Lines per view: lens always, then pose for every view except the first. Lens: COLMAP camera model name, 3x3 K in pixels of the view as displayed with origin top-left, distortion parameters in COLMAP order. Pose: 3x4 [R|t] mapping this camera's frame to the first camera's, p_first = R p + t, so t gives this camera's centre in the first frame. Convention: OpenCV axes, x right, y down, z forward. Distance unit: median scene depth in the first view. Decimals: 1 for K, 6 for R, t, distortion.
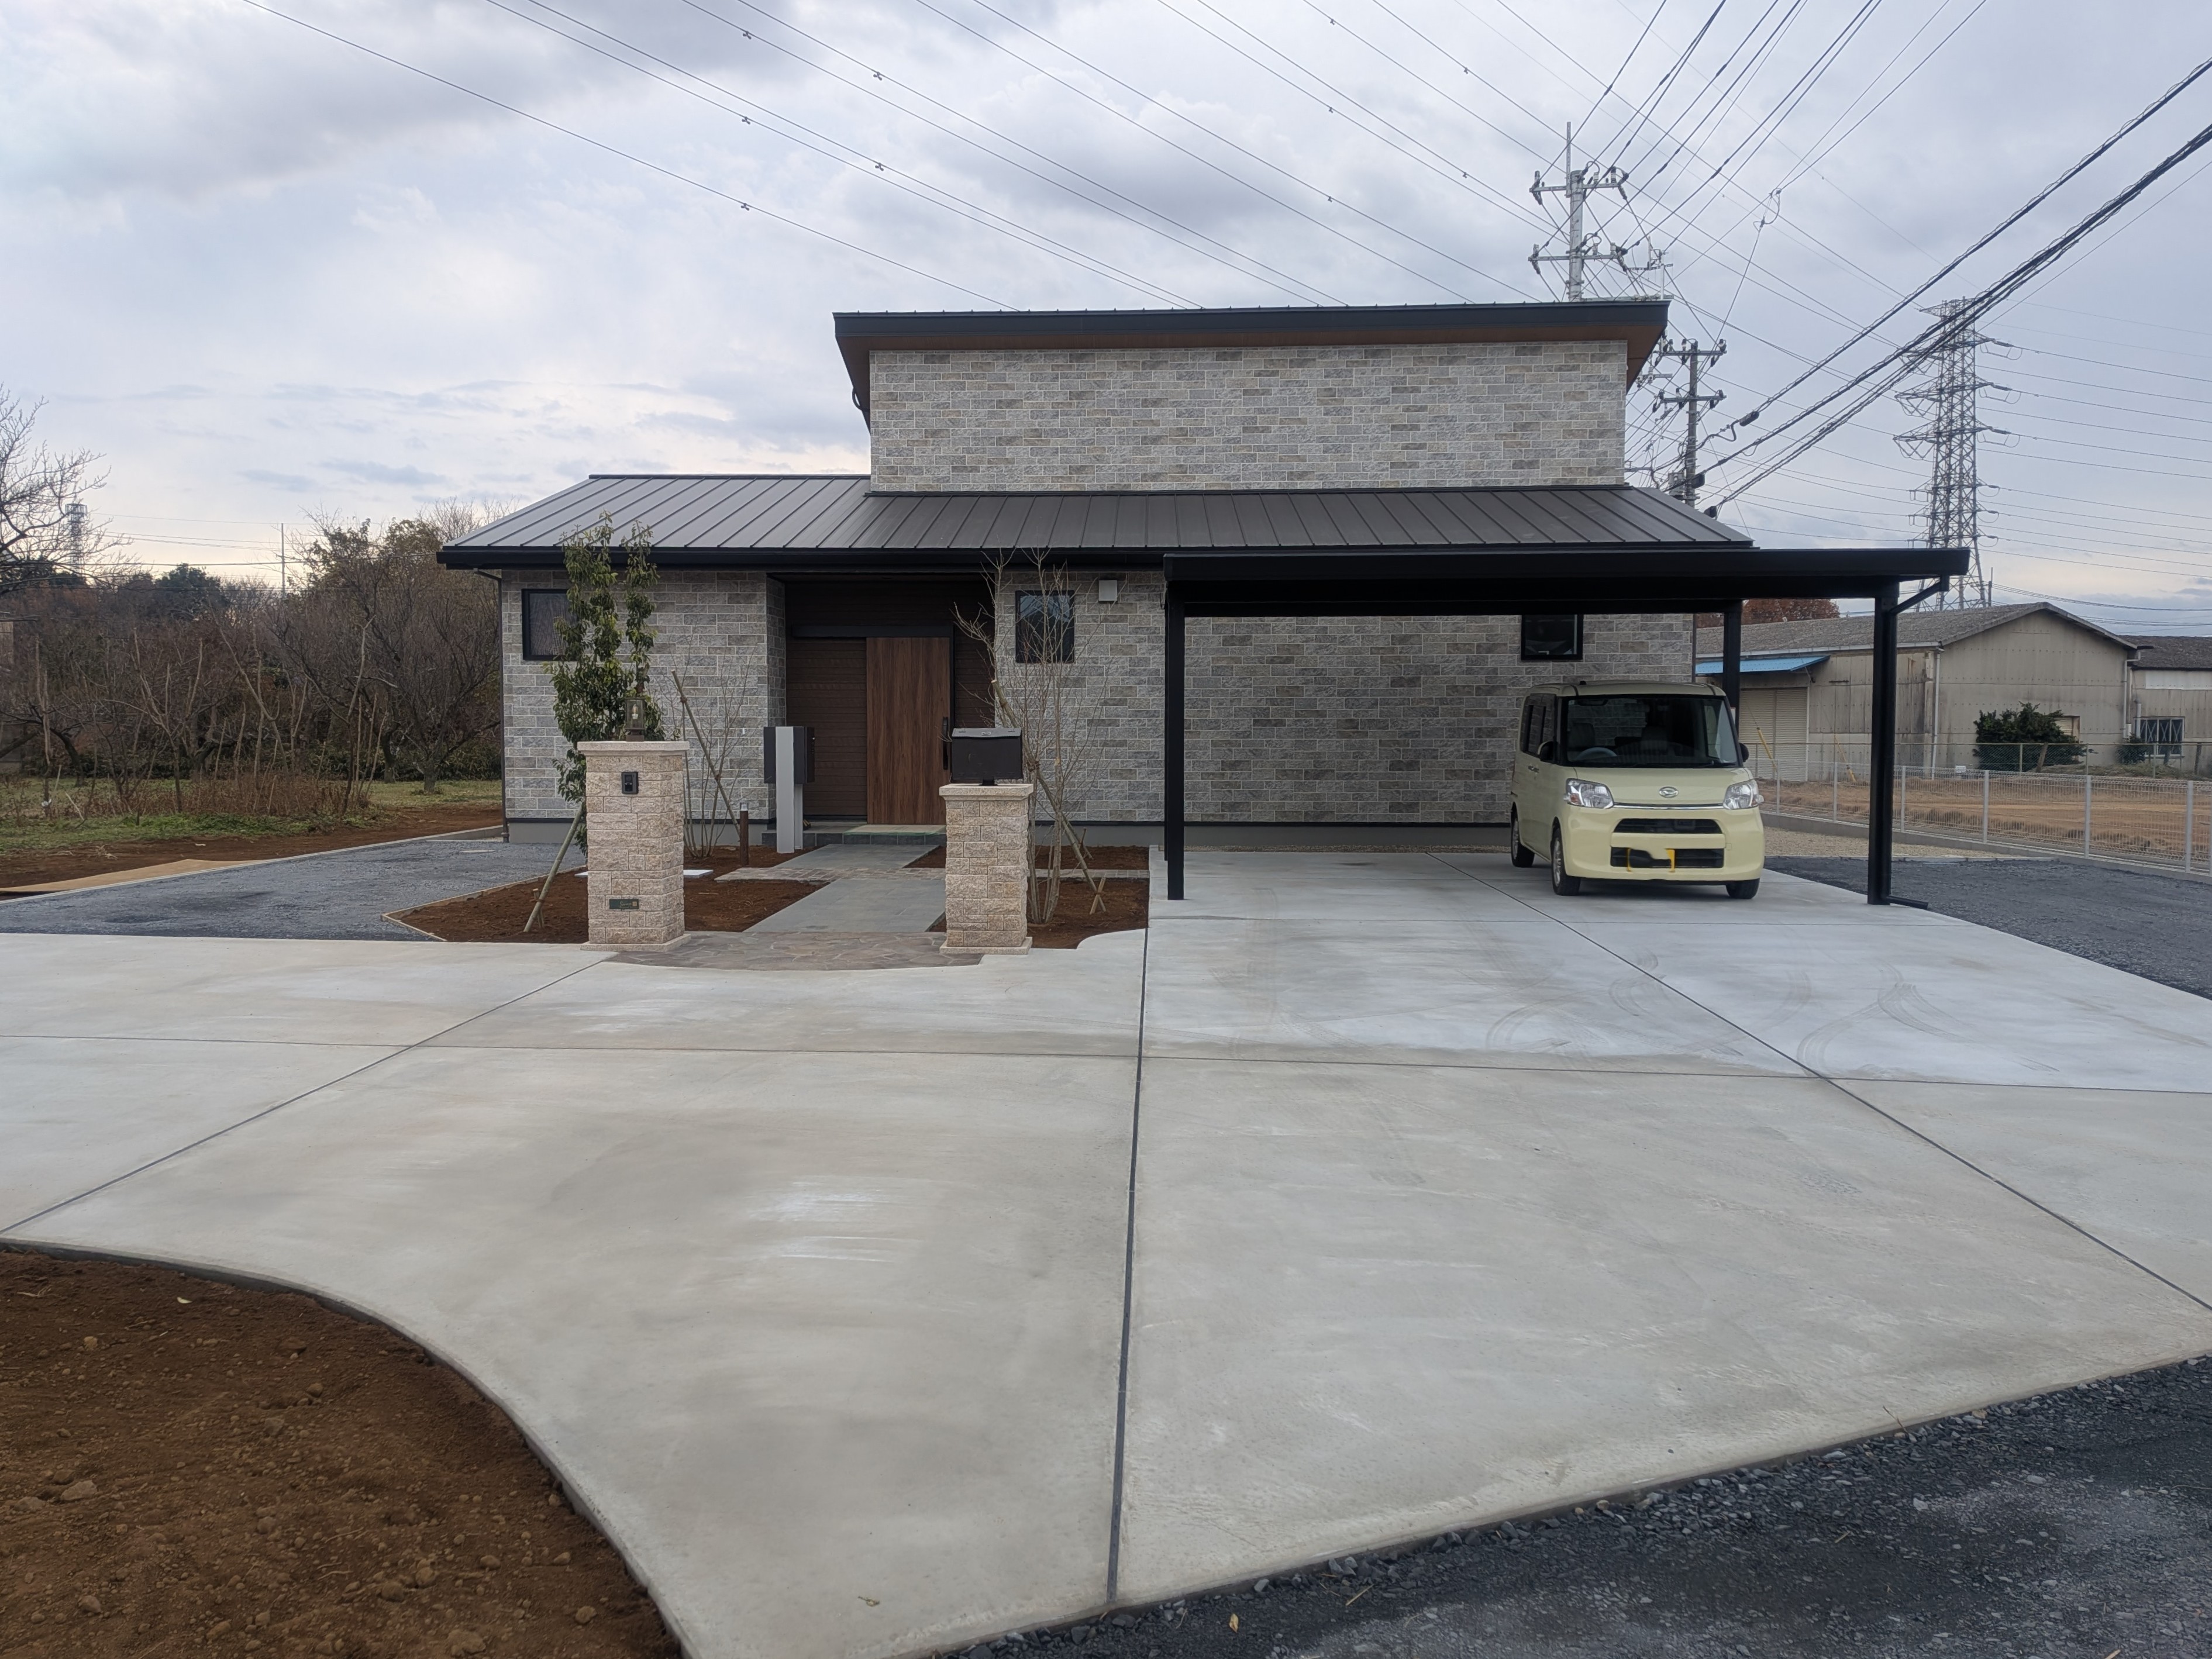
lens RADIAL K [[1655.6, 0, 1071.3], [0, 1655.6, 823.3], [0, 0, 1]] dist [0.113612, -0.180252]
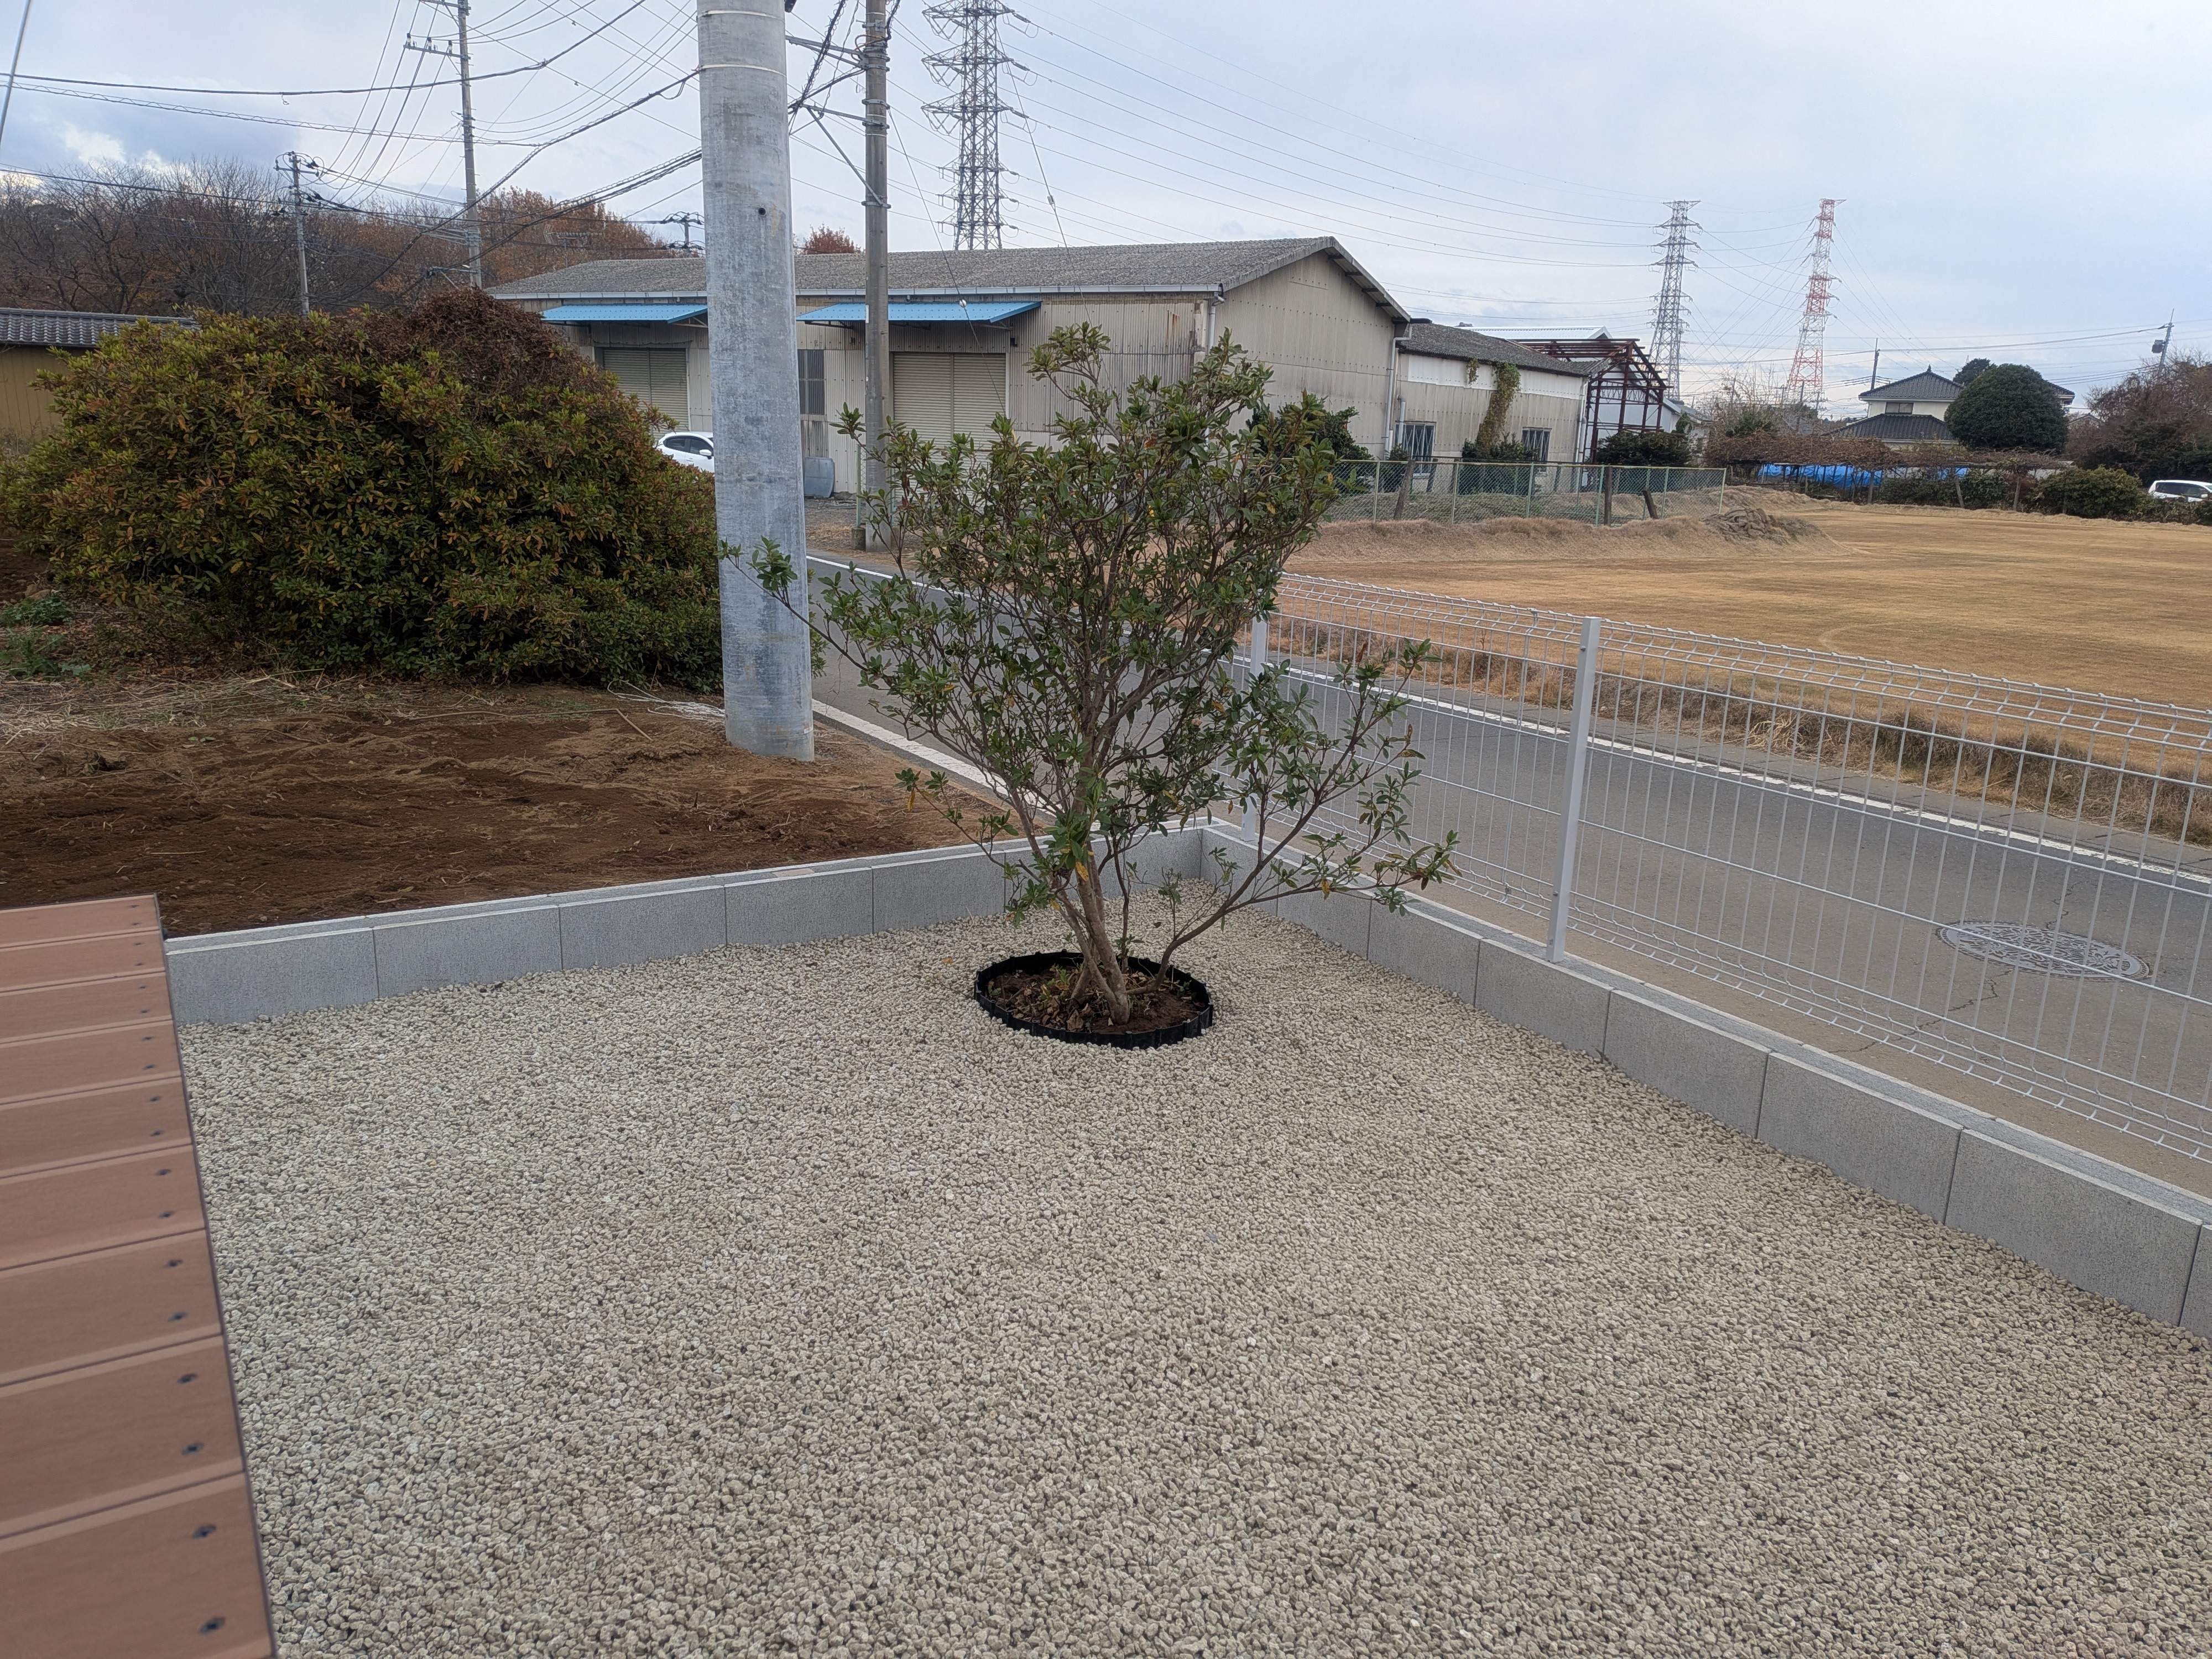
lens RADIAL K [[1584.0, 0, 1157.3], [0, 1584.0, 834.0], [0, 0, 1]] dist [0.100761, -0.190437]
pose [[0.815842, -0.108827, 0.567943, 0.370306], [-0.007161, 0.980156, 0.198099, -0.065945], [-0.578231, -0.165684, 0.798873, 1.301092]]
